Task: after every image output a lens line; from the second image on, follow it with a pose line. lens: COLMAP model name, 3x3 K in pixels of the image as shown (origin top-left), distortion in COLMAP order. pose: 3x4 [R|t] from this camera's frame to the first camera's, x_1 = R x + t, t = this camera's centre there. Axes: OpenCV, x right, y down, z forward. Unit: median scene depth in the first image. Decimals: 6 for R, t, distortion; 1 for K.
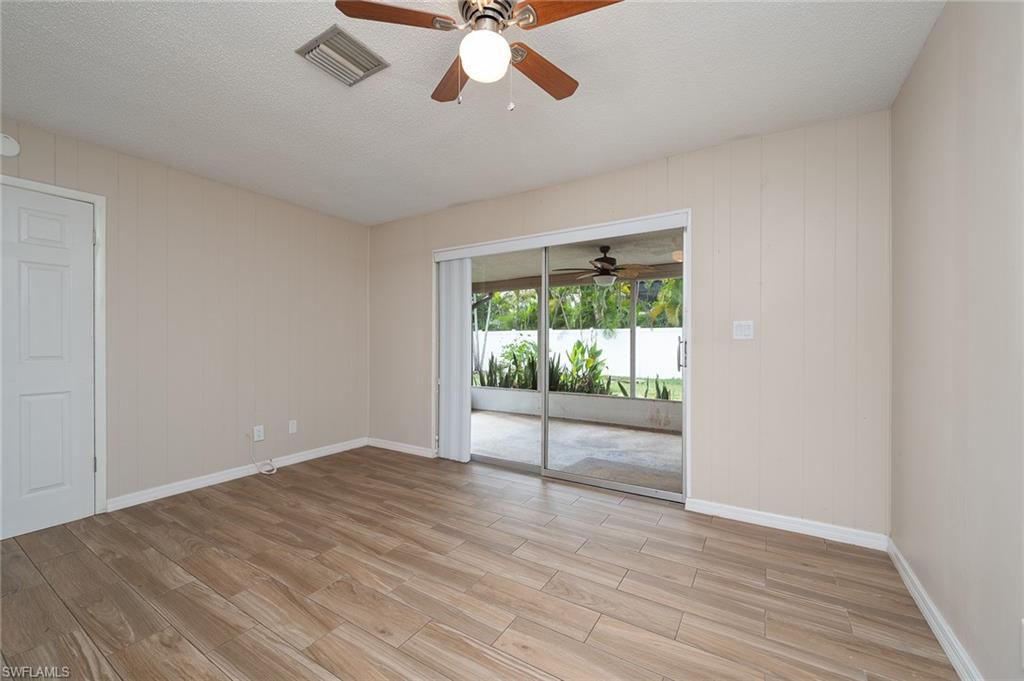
lens RADIAL K [[405.7, 0, 510.7], [0, 405.7, 345.3], [0, 0, 1]] dist [0.000608, -0.000204]
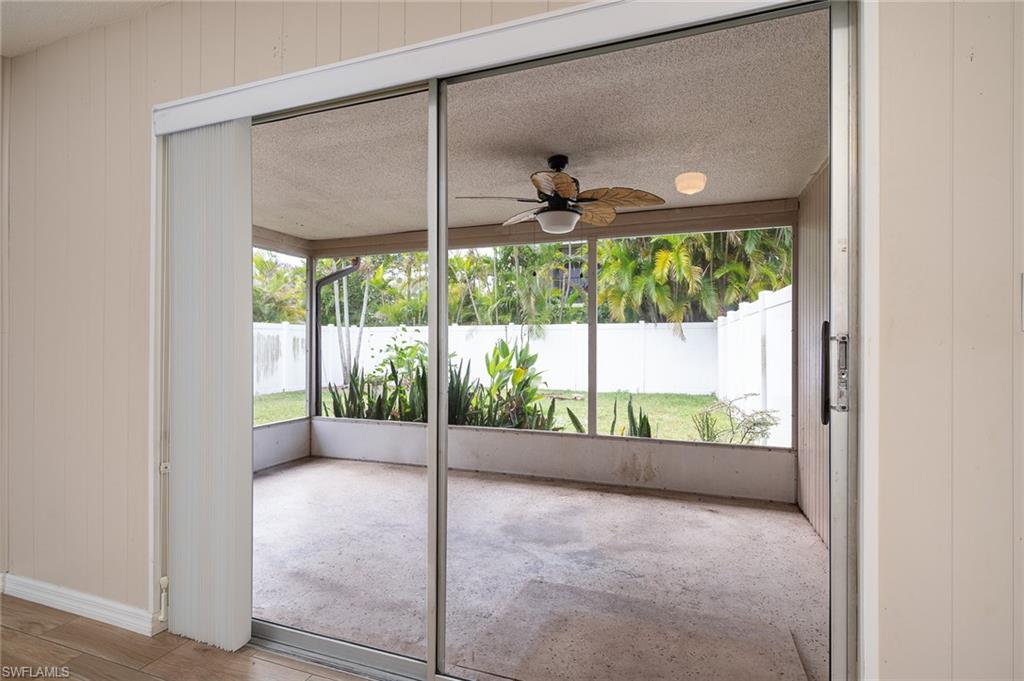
lens RADIAL K [[504.4, 0, 507.4], [0, 504.4, 344.5], [0, 0, 1]] dist [0.001002, 0.000219]
pose [[0.979848, 0.000140, 0.199746, 0.026300], [0.000953, 0.999985, -0.005377, 0.000096], [-0.199744, 0.005459, 0.979833, 0.254430]]
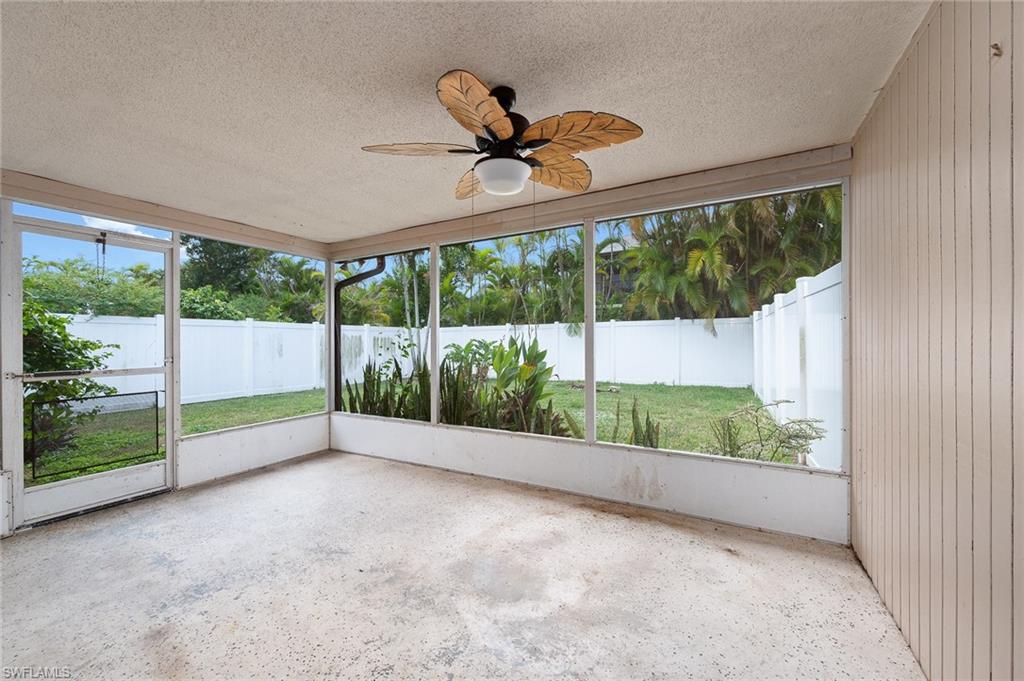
lens RADIAL K [[405.7, 0, 510.7], [0, 405.7, 345.3], [0, 0, 1]] dist [0.000608, -0.000204]
pose [[0.998825, -0.010191, 0.047384, 0.148264], [0.010058, 0.999945, 0.003044, 0.000518], [-0.047413, -0.002564, 0.998872, 0.407454]]
